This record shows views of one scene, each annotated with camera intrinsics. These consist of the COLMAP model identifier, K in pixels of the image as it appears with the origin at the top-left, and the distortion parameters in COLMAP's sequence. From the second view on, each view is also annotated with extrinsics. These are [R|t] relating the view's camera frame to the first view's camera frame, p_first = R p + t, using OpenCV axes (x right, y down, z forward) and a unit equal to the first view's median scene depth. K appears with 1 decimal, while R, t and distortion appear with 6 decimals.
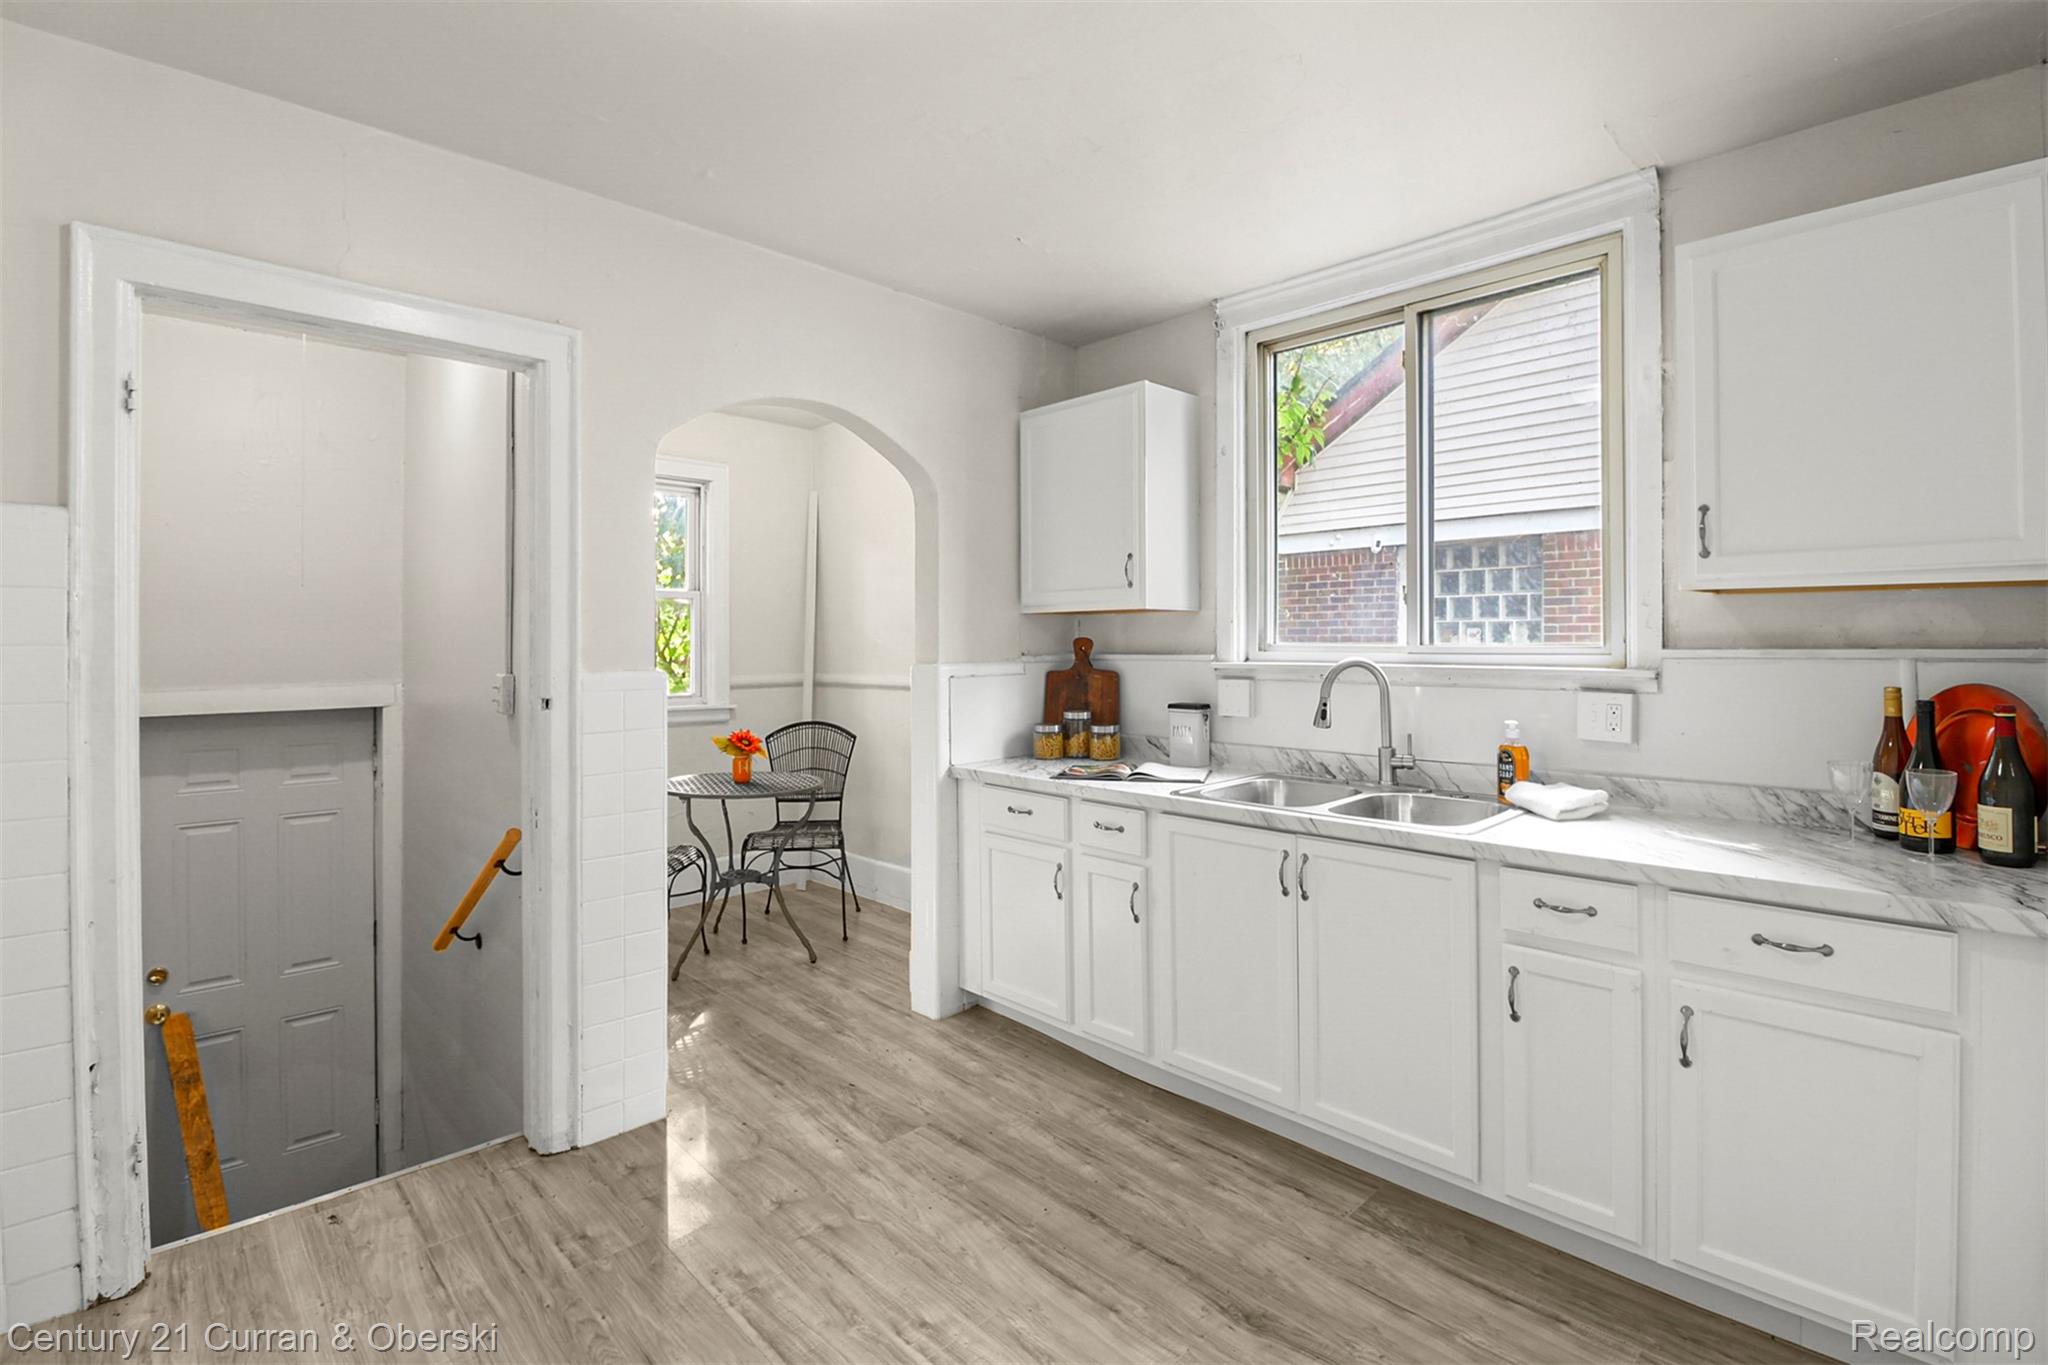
lens RADIAL K [[947.5, 0, 1031.2], [0, 947.5, 640.2], [0, 0, 1]] dist [-0.004717, -0.010376]
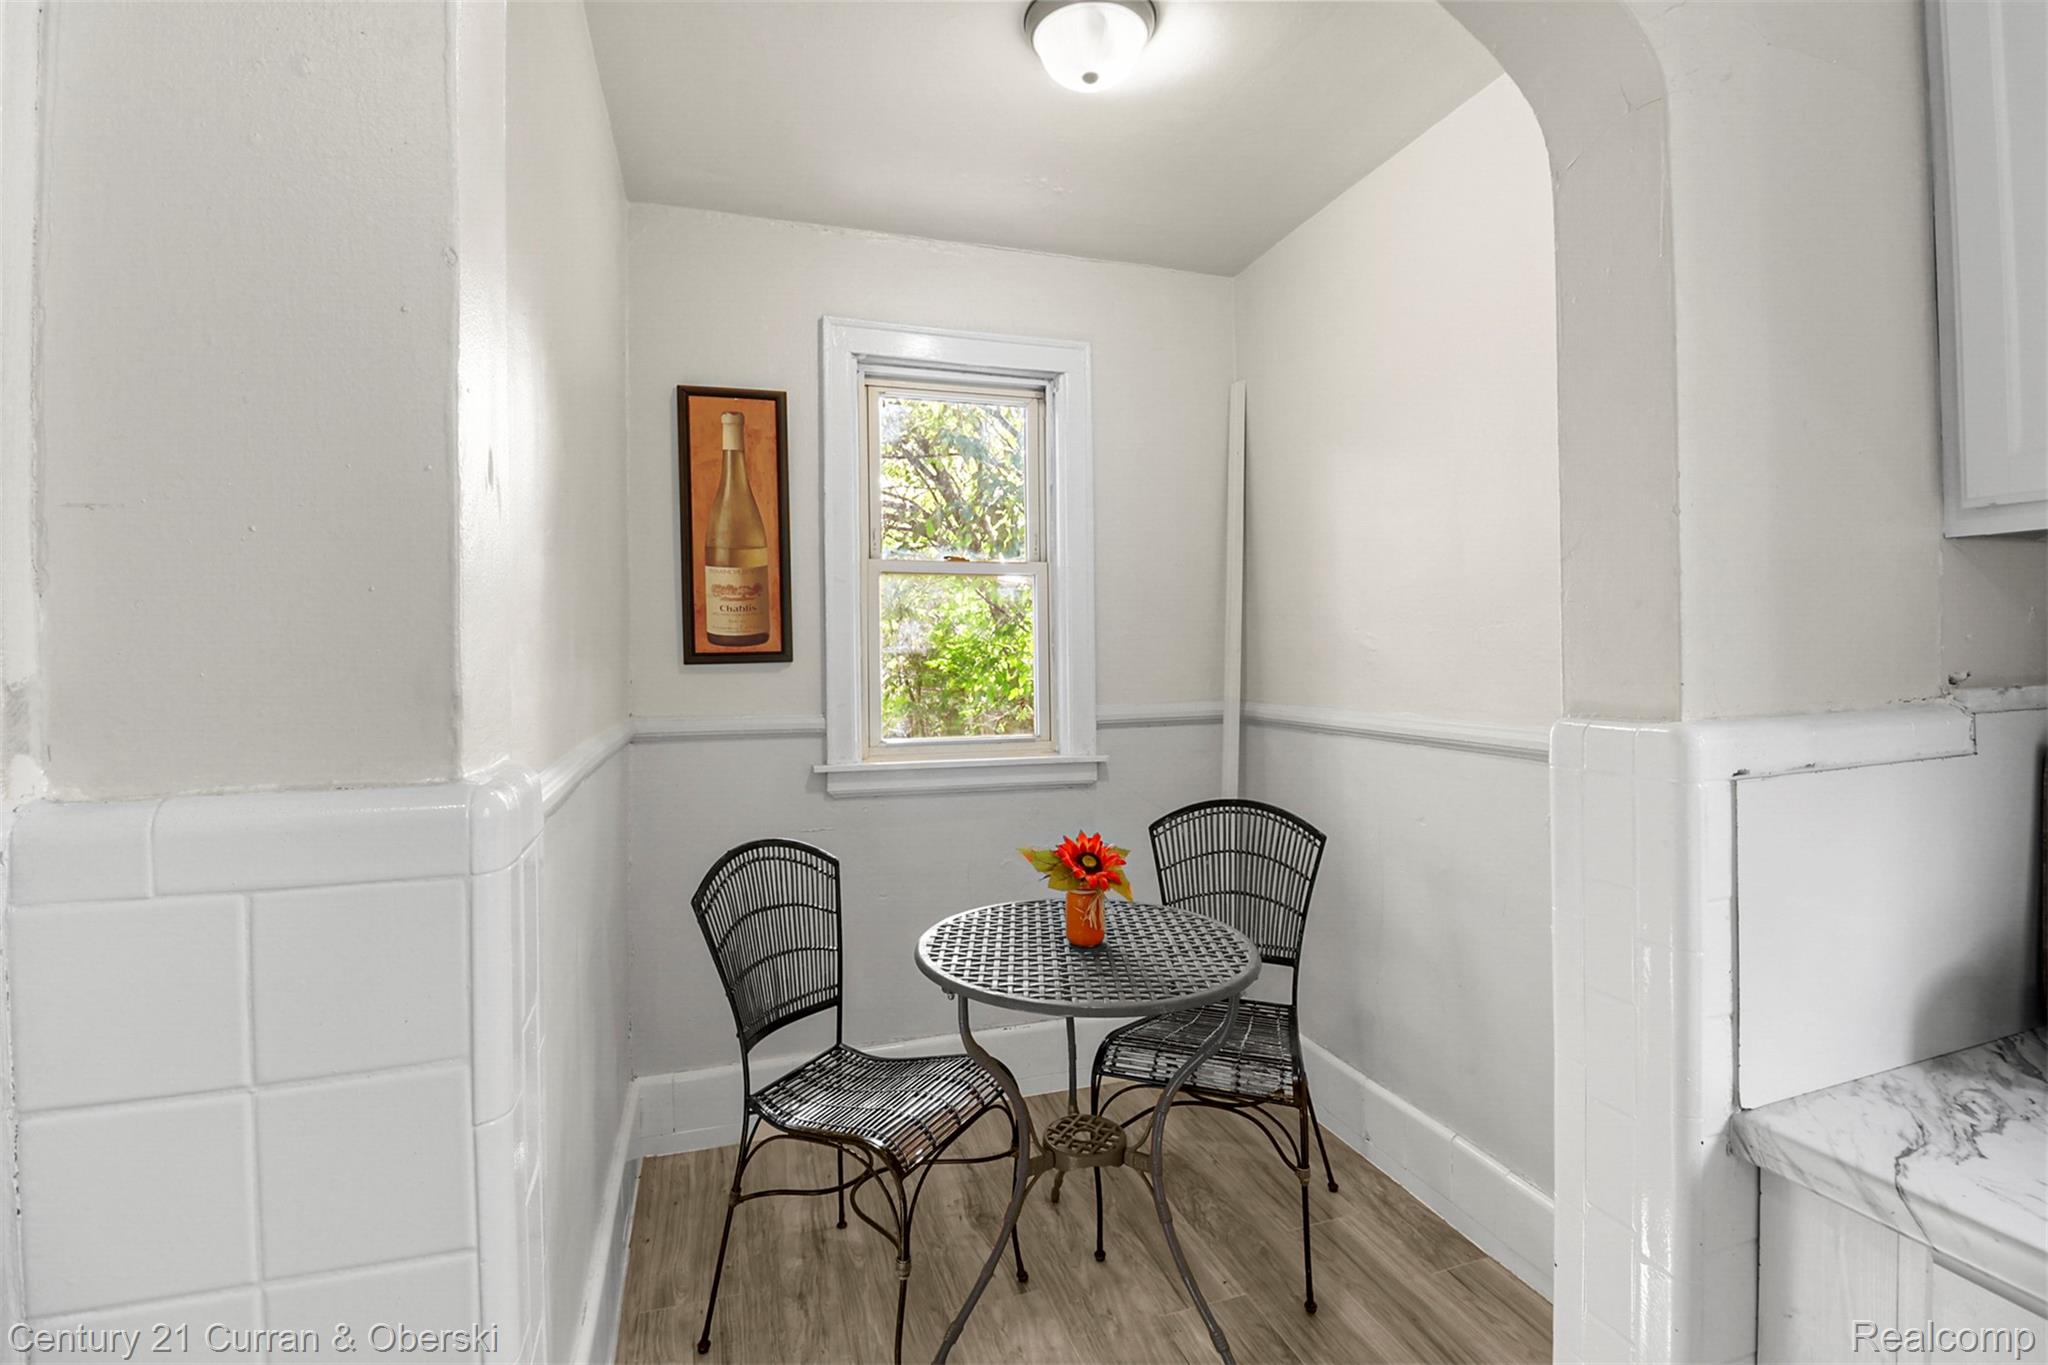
lens RADIAL K [[947.5, 0, 1019.8], [0, 947.5, 651.7], [0, 0, 1]] dist [-0.004717, -0.010376]
pose [[0.893131, -0.008239, -0.449721, -0.105229], [0.012191, 0.999908, 0.005893, 0.000431], [0.449631, -0.010746, 0.893150, 0.491945]]
